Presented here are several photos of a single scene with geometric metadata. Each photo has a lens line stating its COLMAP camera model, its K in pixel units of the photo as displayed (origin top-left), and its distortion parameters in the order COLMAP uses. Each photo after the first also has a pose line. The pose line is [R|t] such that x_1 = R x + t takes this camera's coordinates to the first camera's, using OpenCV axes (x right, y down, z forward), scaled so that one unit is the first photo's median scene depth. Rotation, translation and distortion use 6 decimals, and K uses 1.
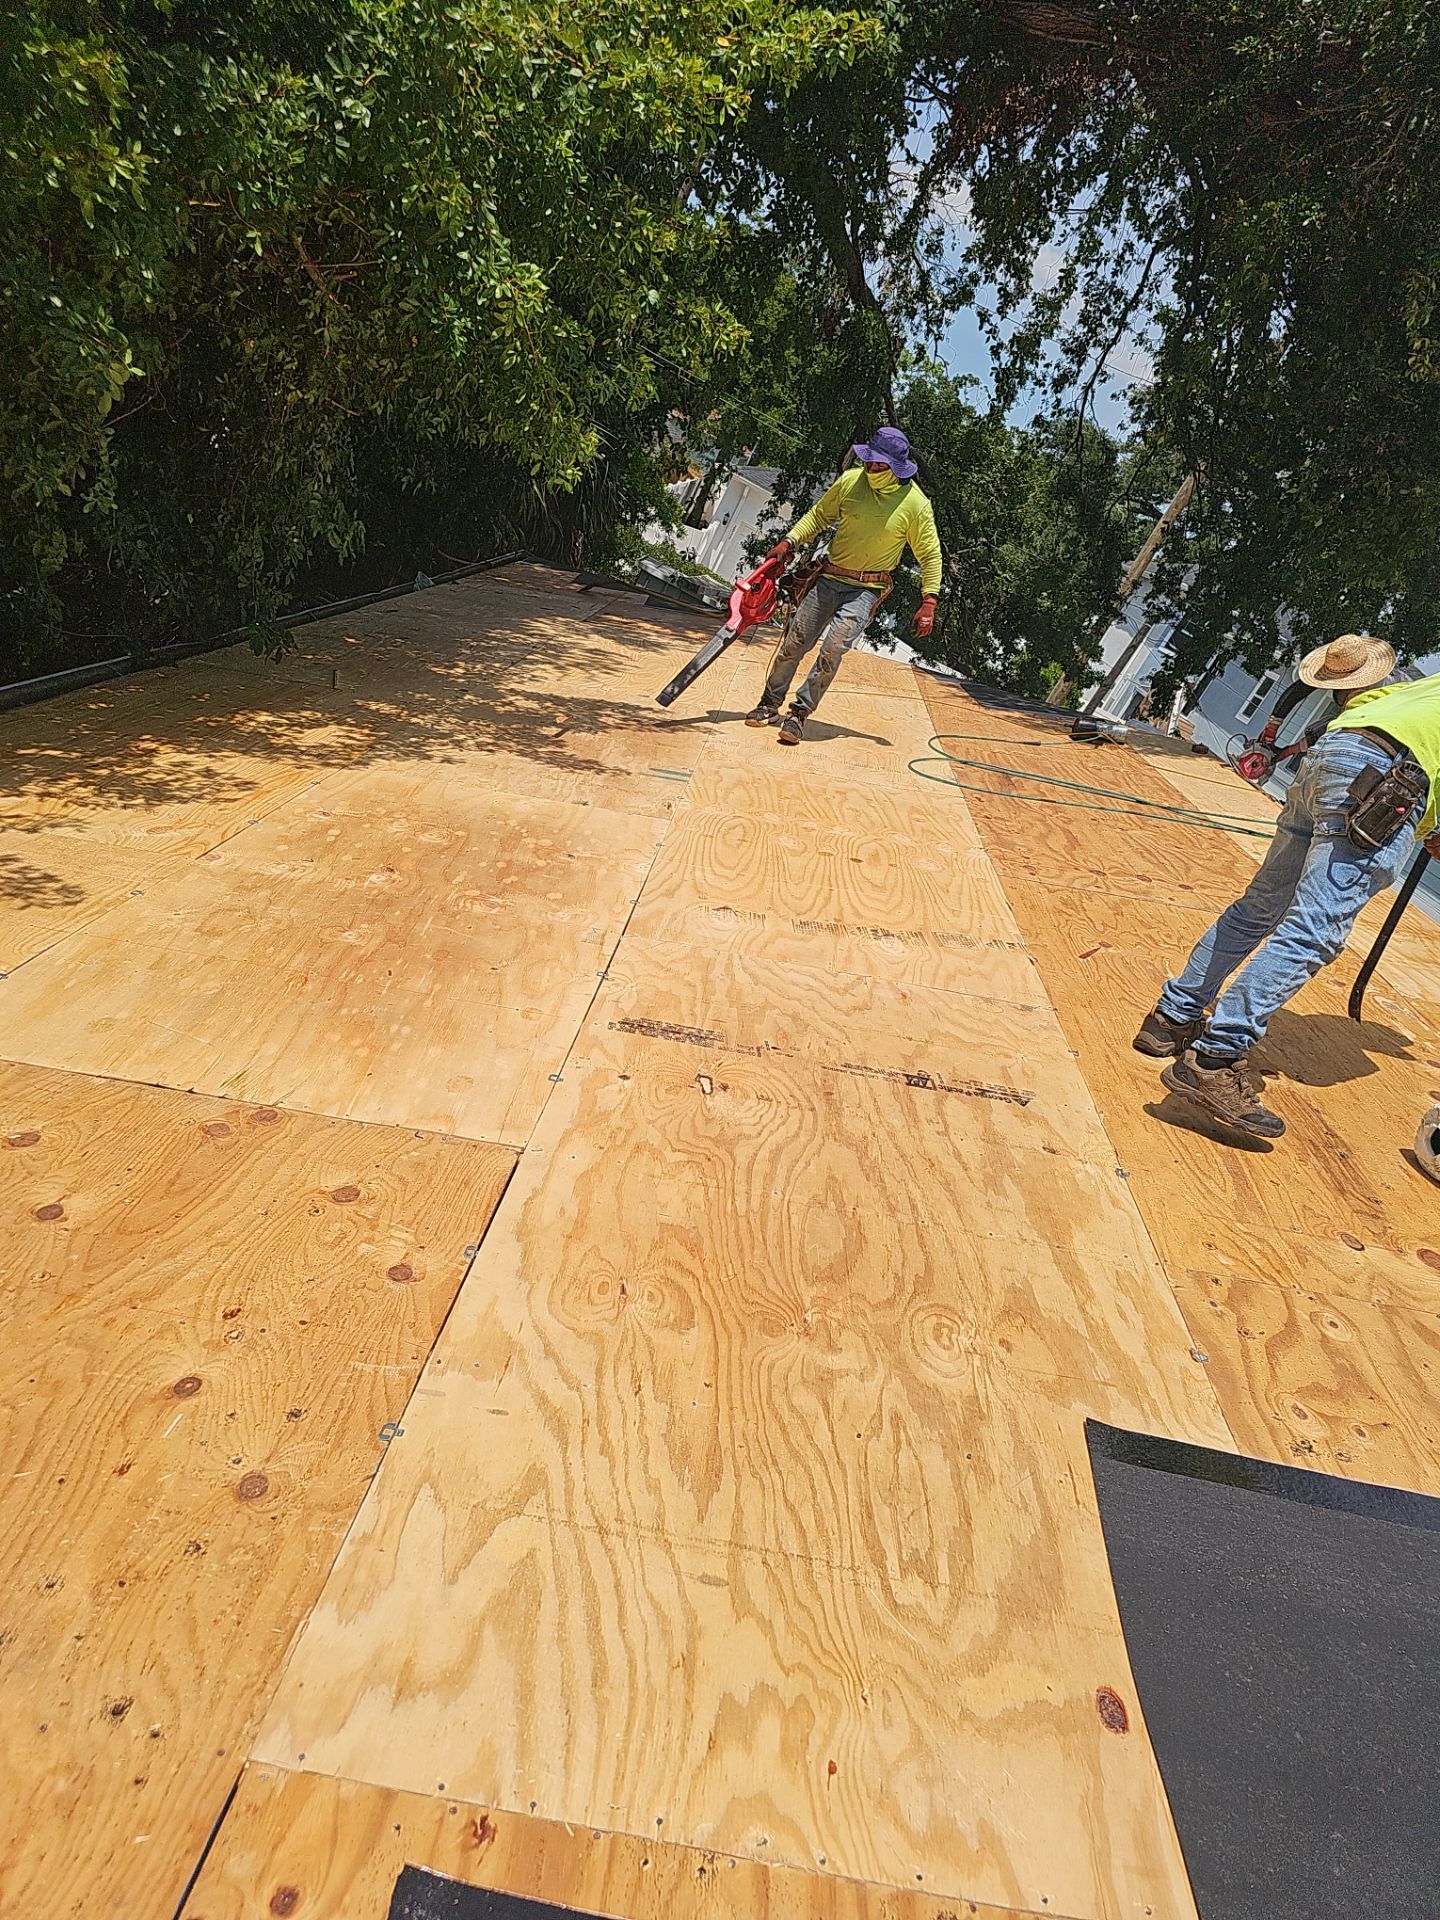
lens RADIAL K [[1312.2, 0, 729.3], [0, 1312.2, 968.2], [0, 0, 1]] dist [0.061701, -0.058680]
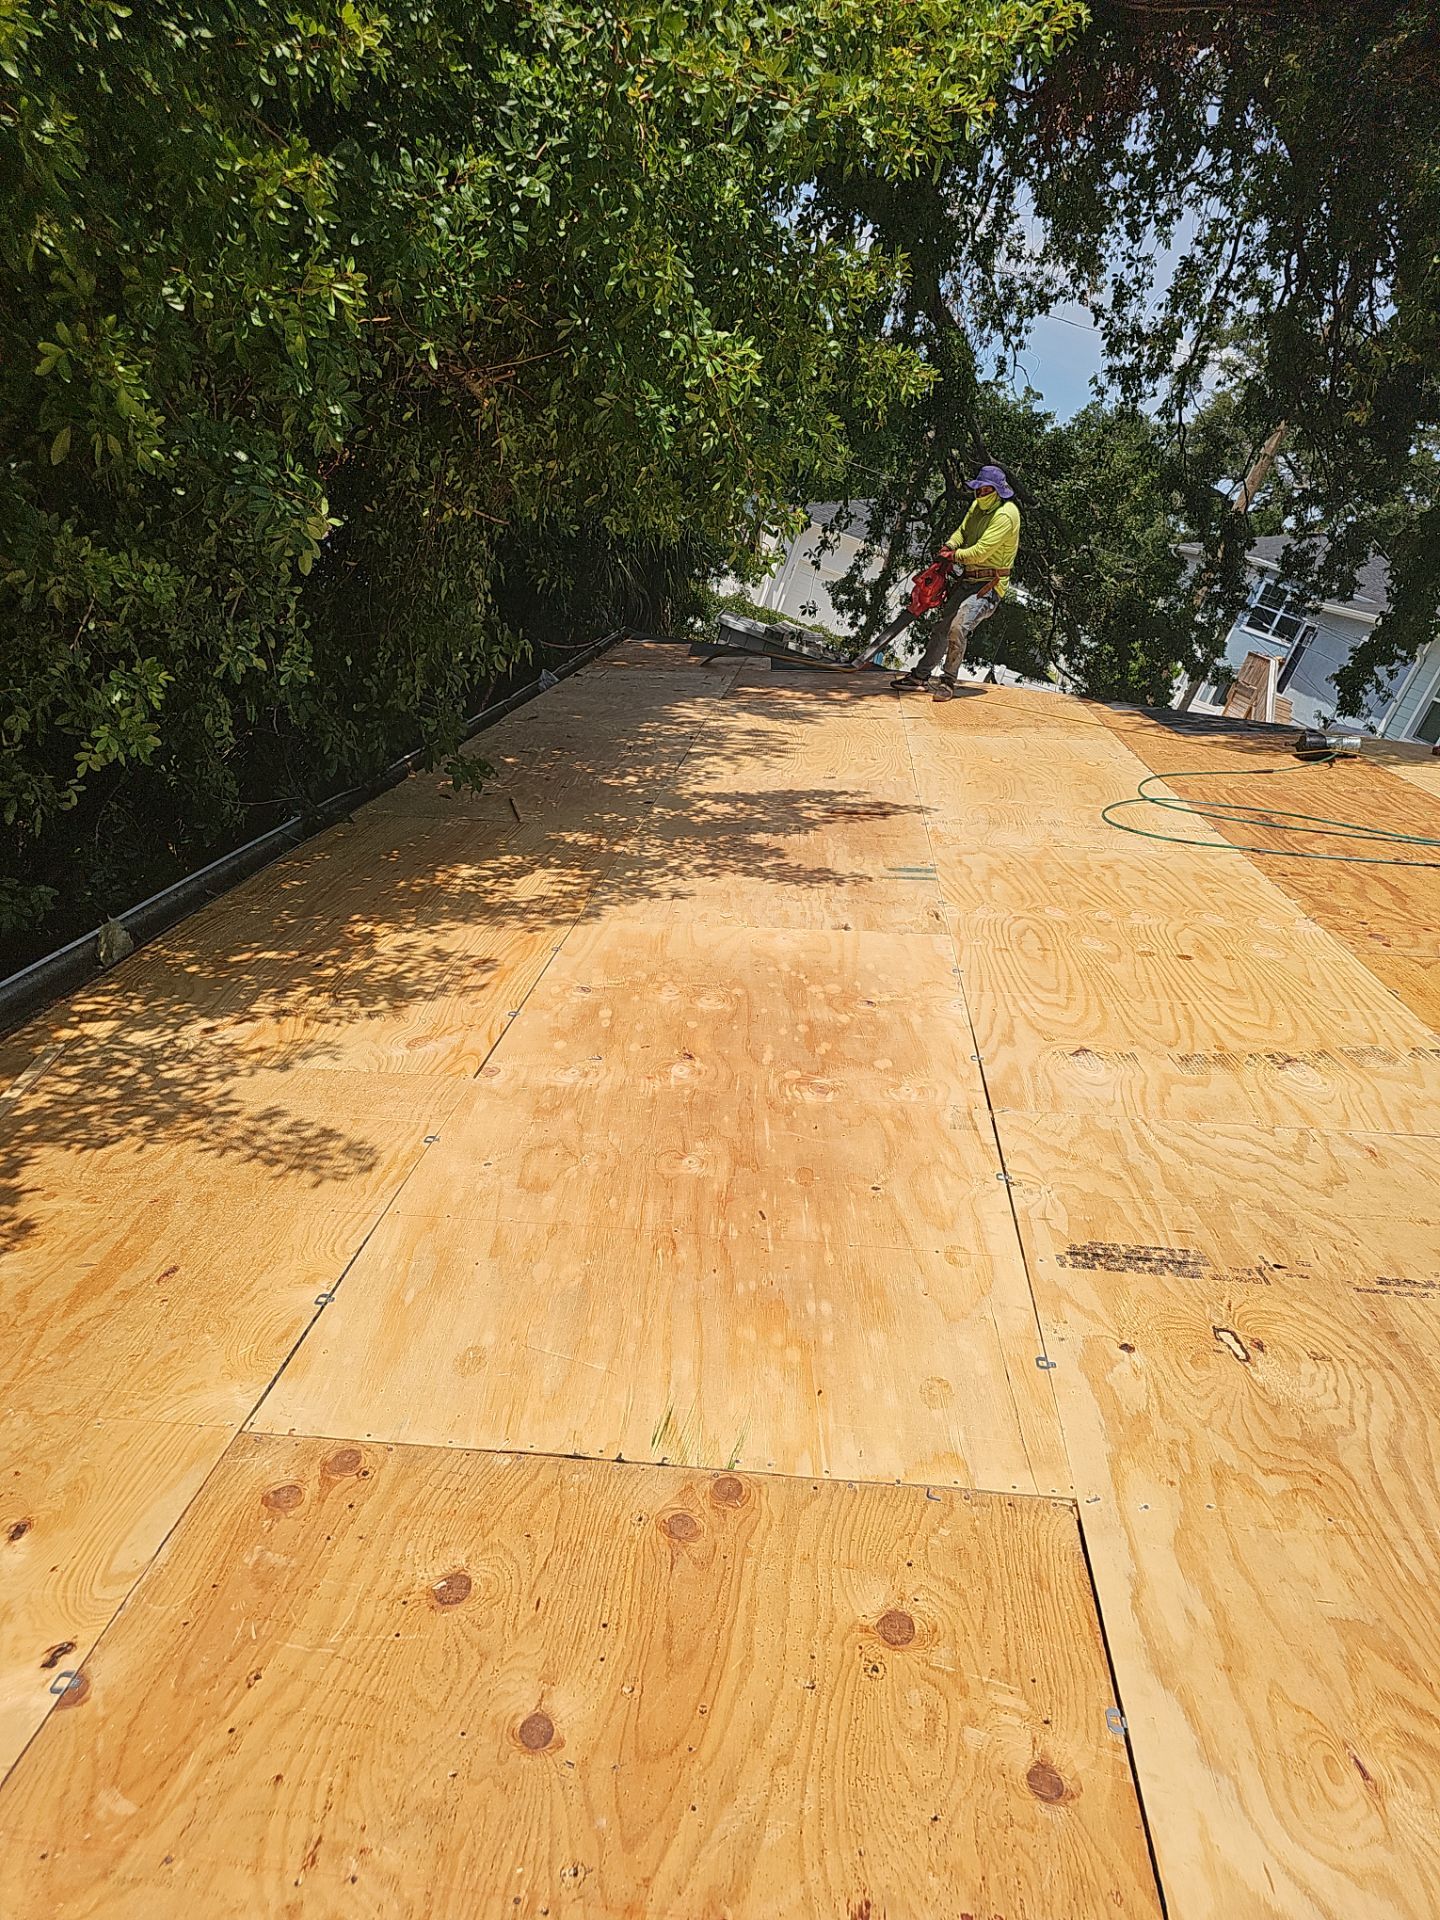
lens RADIAL K [[1312.2, 0, 734.3], [0, 1312.2, 975.3], [0, 0, 1]] dist [0.061701, -0.058680]
pose [[0.990958, -0.121004, -0.057972, -0.155915], [0.119751, 0.992498, -0.024639, -0.092389], [0.060519, 0.017474, 0.998014, 0.142667]]
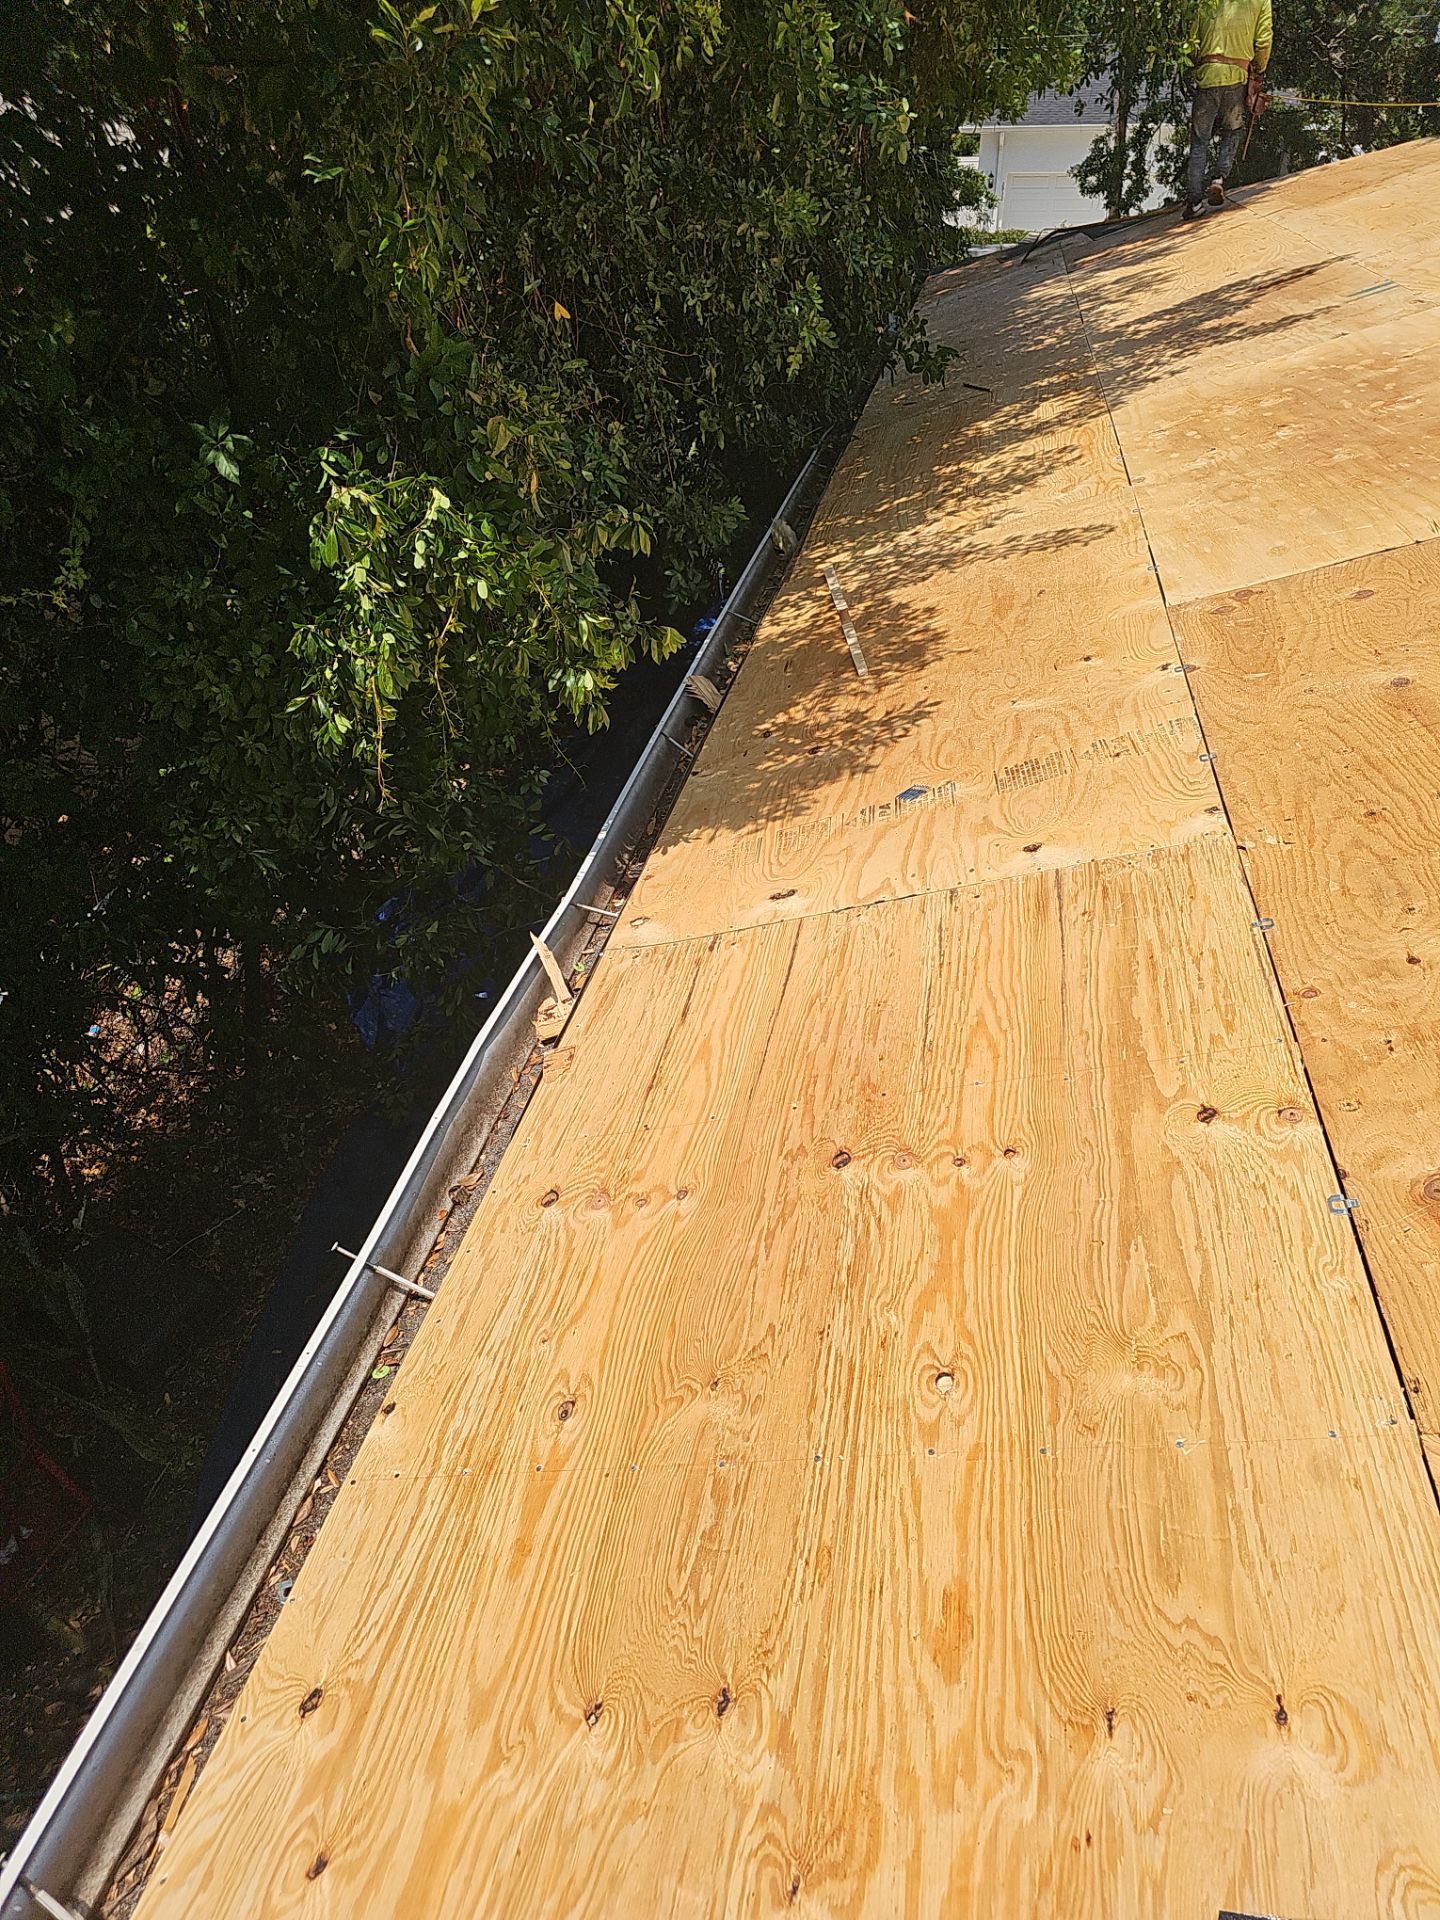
lens RADIAL K [[1312.2, 0, 717.9], [0, 1312.2, 965.9], [0, 0, 1]] dist [0.061701, -0.058680]
pose [[0.881051, -0.341890, -0.326896, -0.421287], [0.388011, 0.917629, 0.086050, 0.056820], [0.270549, -0.202653, 0.941135, -0.254215]]
